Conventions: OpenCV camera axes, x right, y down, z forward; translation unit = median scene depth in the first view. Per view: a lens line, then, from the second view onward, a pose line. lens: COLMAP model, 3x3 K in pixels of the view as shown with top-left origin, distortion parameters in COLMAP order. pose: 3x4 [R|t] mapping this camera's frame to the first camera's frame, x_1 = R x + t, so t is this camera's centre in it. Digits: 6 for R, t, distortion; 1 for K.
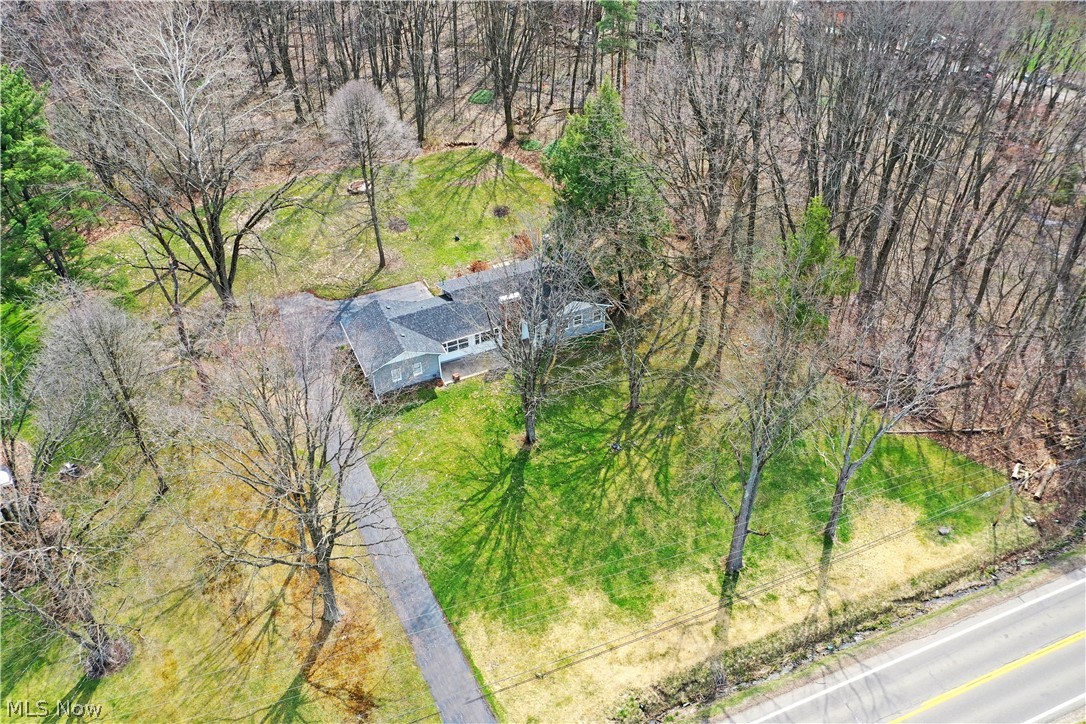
lens RADIAL K [[871.1, 0, 544.5], [0, 871.1, 359.6], [0, 0, 1]] dist [0.013285, 0.010392]
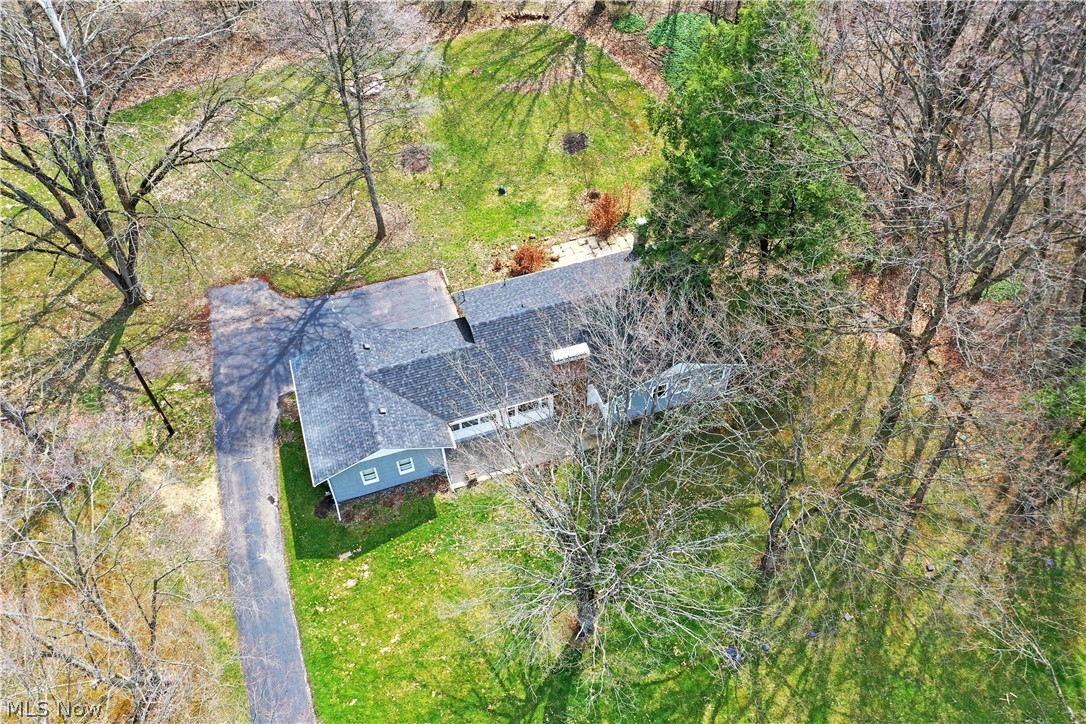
lens RADIAL K [[871.1, 0, 540.8], [0, 871.1, 365.2], [0, 0, 1]] dist [0.013285, 0.010392]
pose [[0.993477, 0.082979, -0.078223, -0.013604], [-0.066271, 0.978334, 0.196139, -0.177694], [0.092804, -0.189676, 0.977451, 0.438987]]
